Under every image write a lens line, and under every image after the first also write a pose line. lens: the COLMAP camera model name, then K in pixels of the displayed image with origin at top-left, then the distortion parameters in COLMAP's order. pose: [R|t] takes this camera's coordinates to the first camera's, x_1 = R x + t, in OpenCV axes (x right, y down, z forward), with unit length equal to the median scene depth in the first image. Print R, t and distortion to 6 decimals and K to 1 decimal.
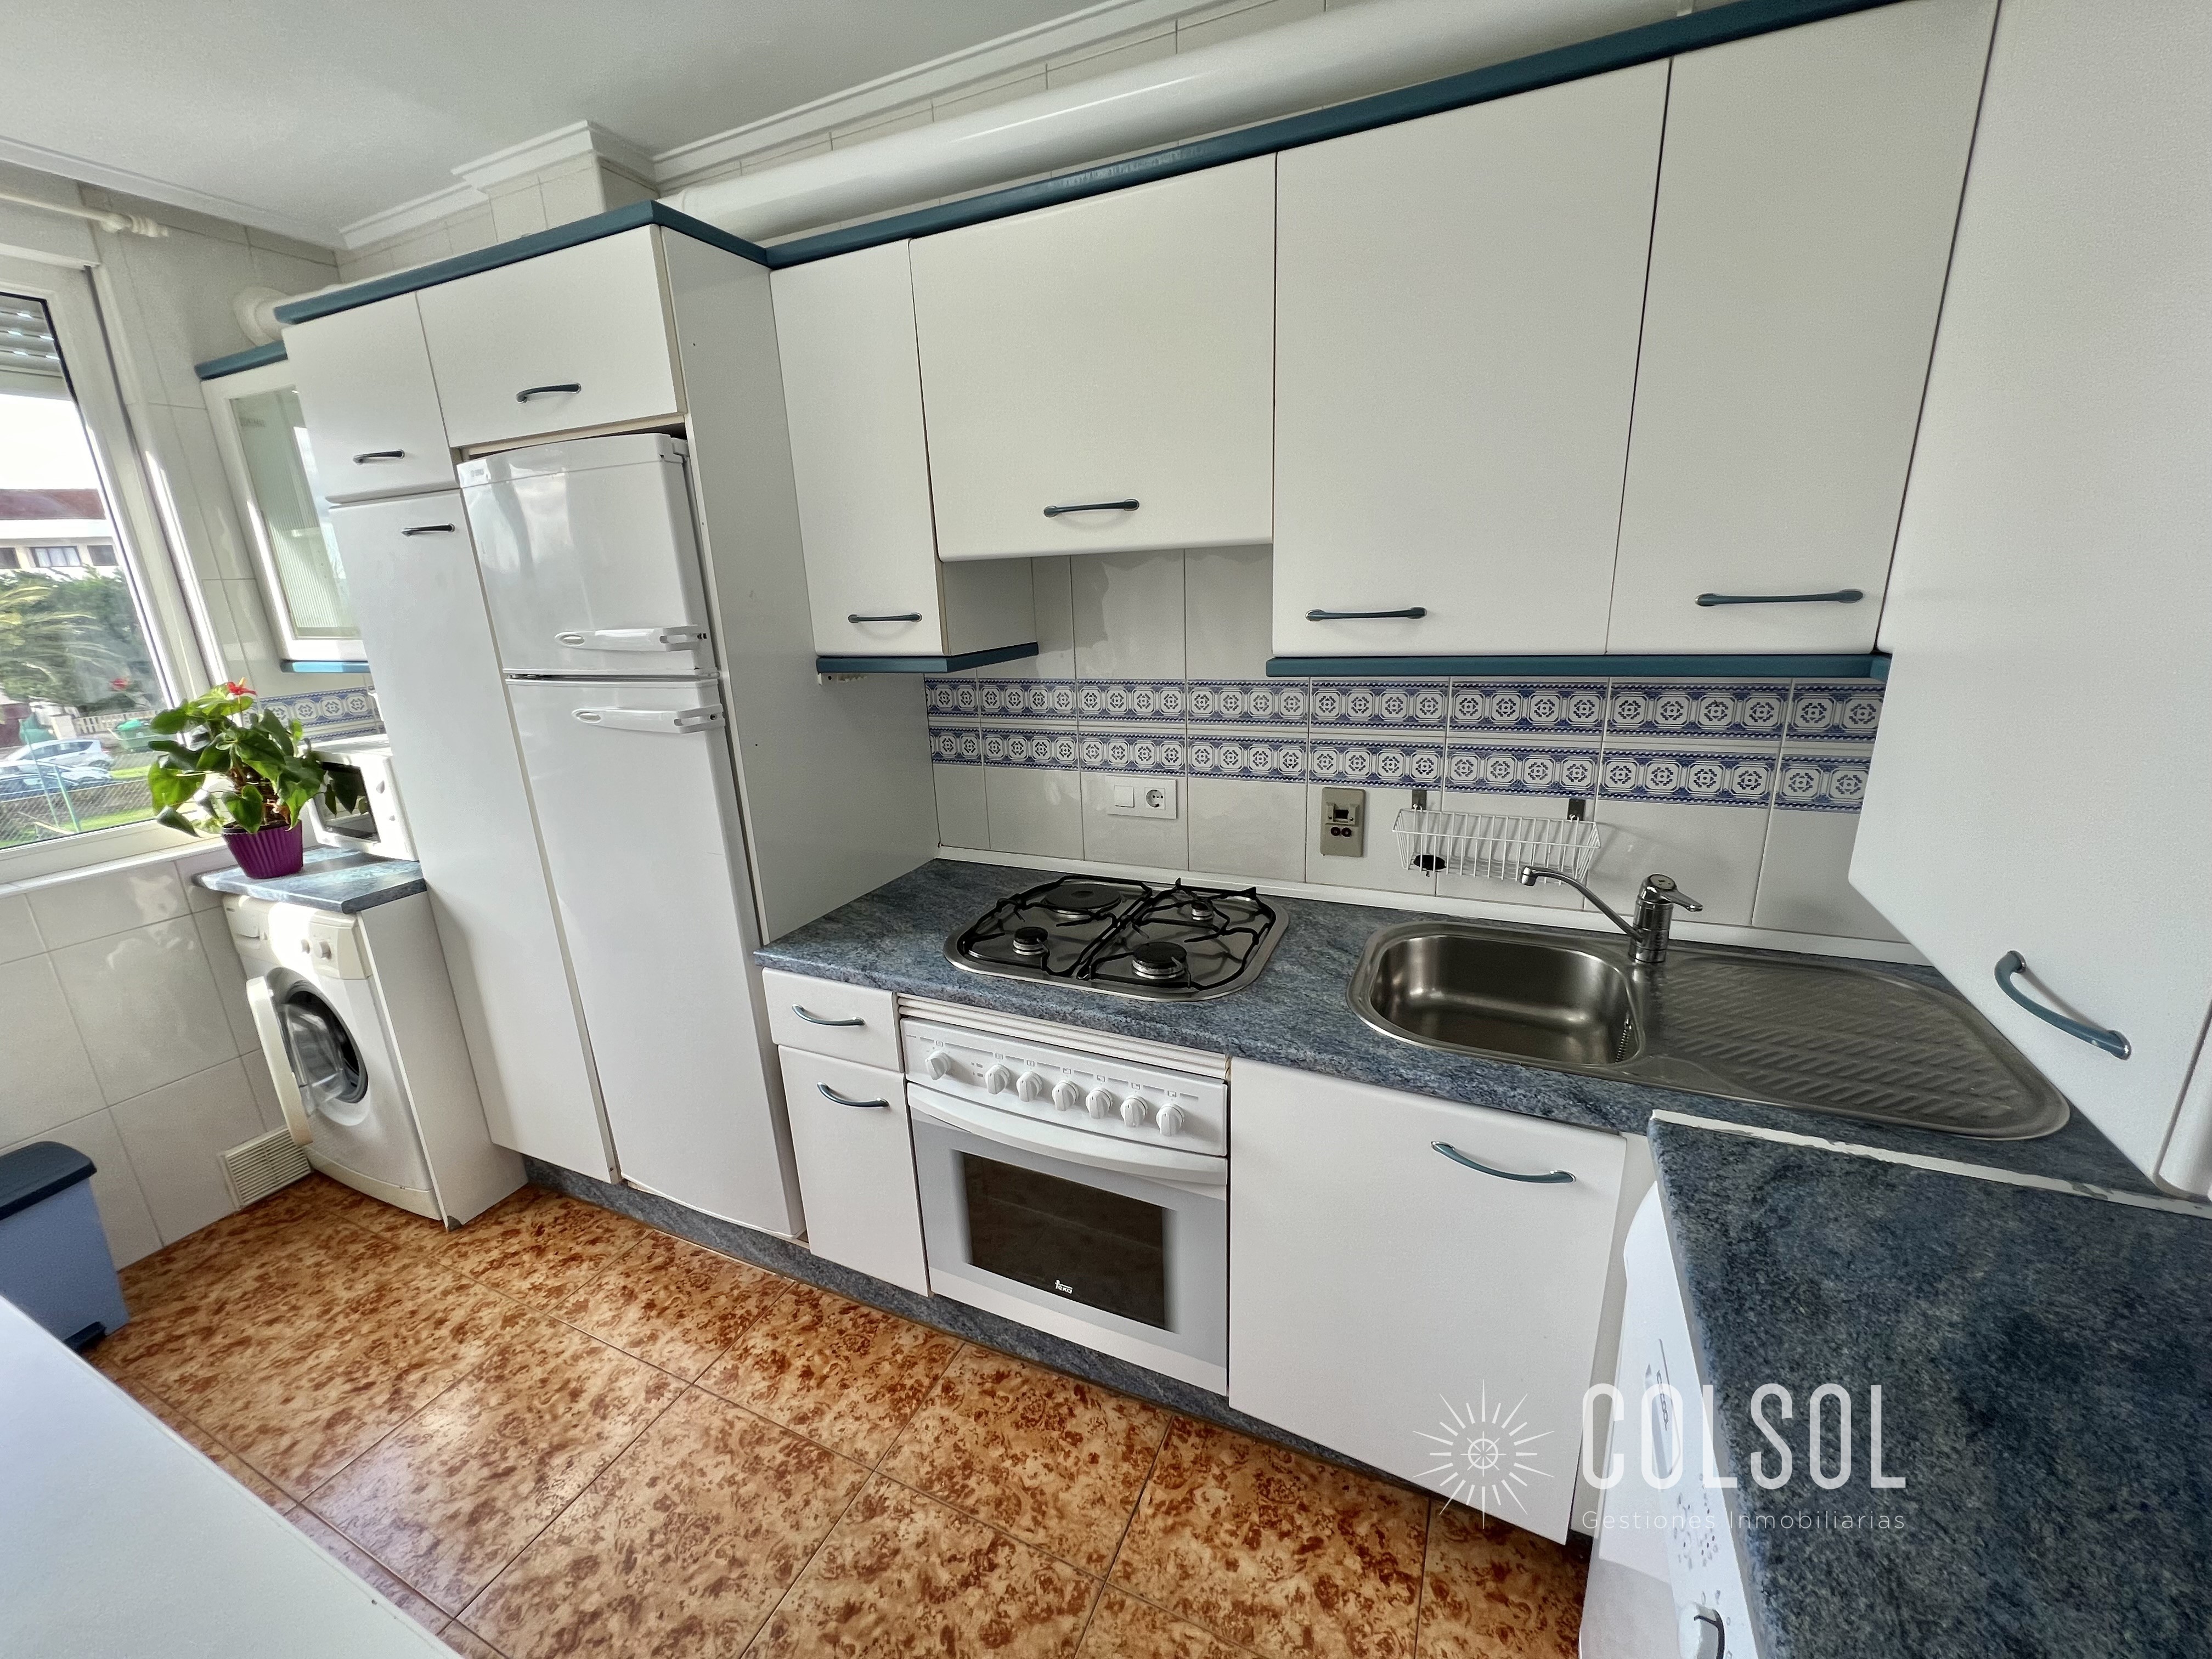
lens RADIAL K [[882.9, 0, 1093.8], [0, 882.9, 828.8], [0, 0, 1]] dist [-0.001528, -0.000029]
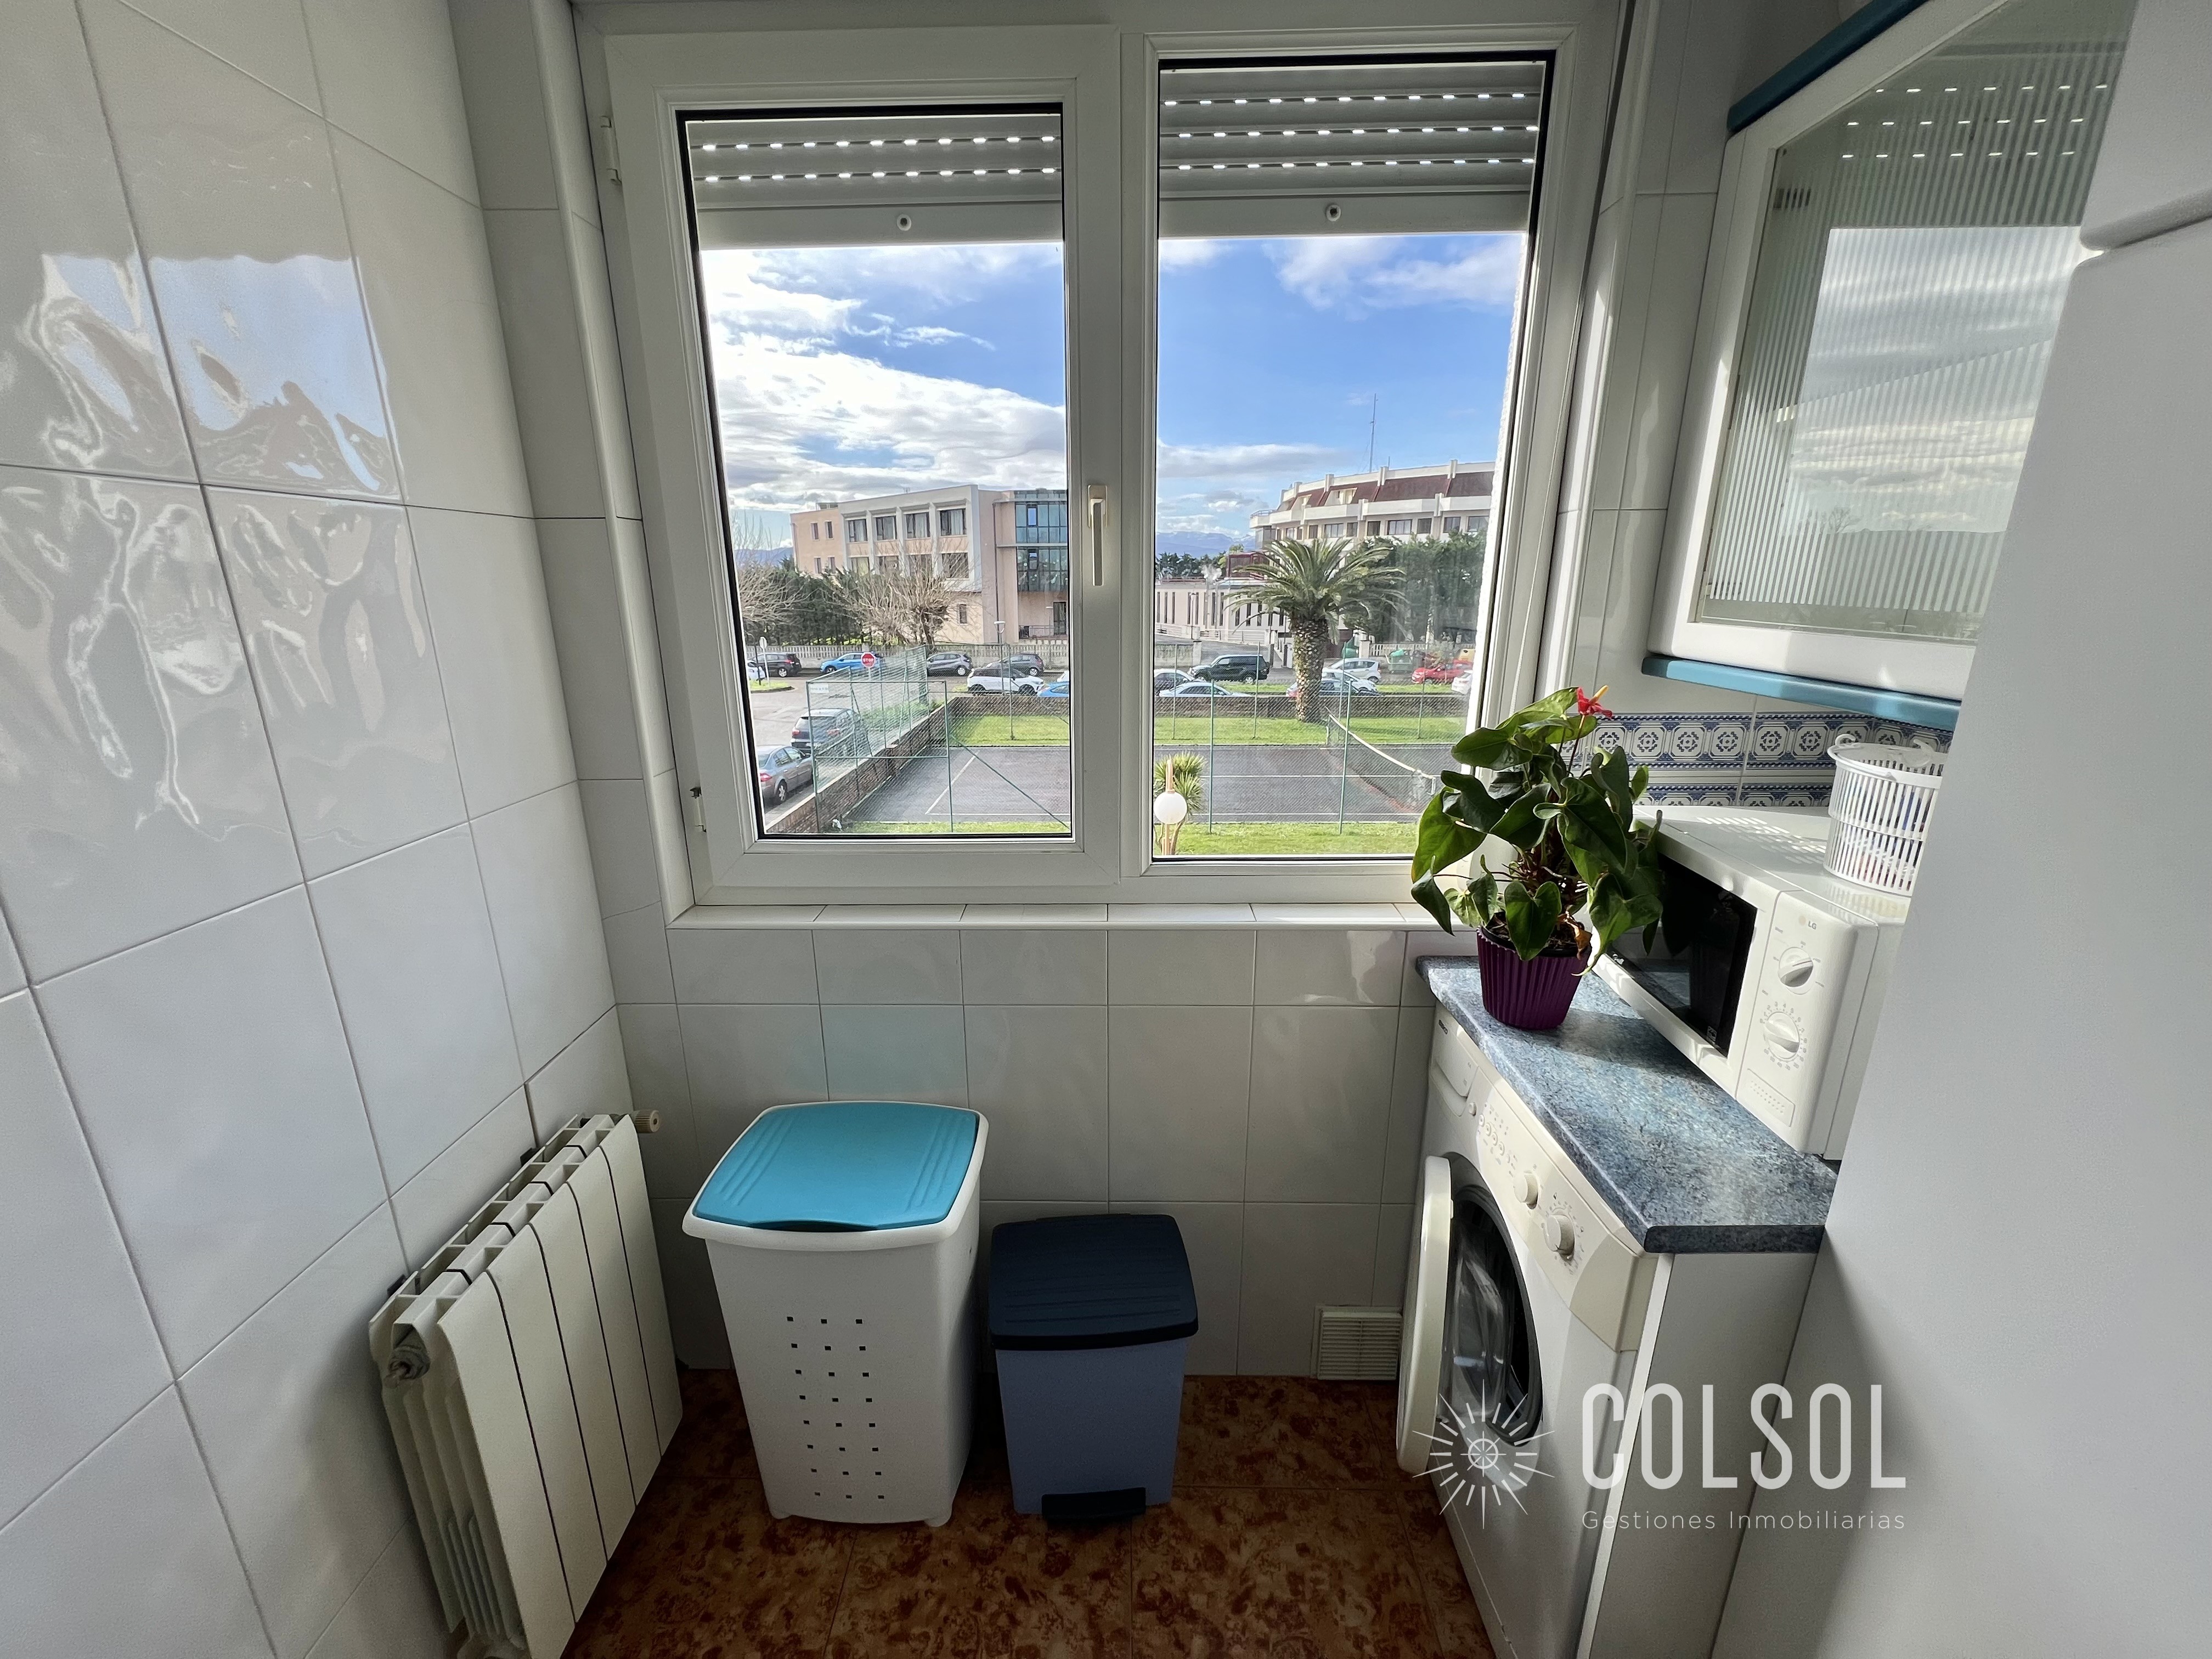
lens RADIAL K [[886.8, 0, 1093.7], [0, 886.8, 829.1], [0, 0, 1]] dist [-0.003903, 0.000797]
pose [[0.399549, 0.286498, -0.870793, -0.681077], [-0.257934, 0.946667, 0.193112, -0.128881], [0.879676, 0.147450, 0.452137, 0.560479]]
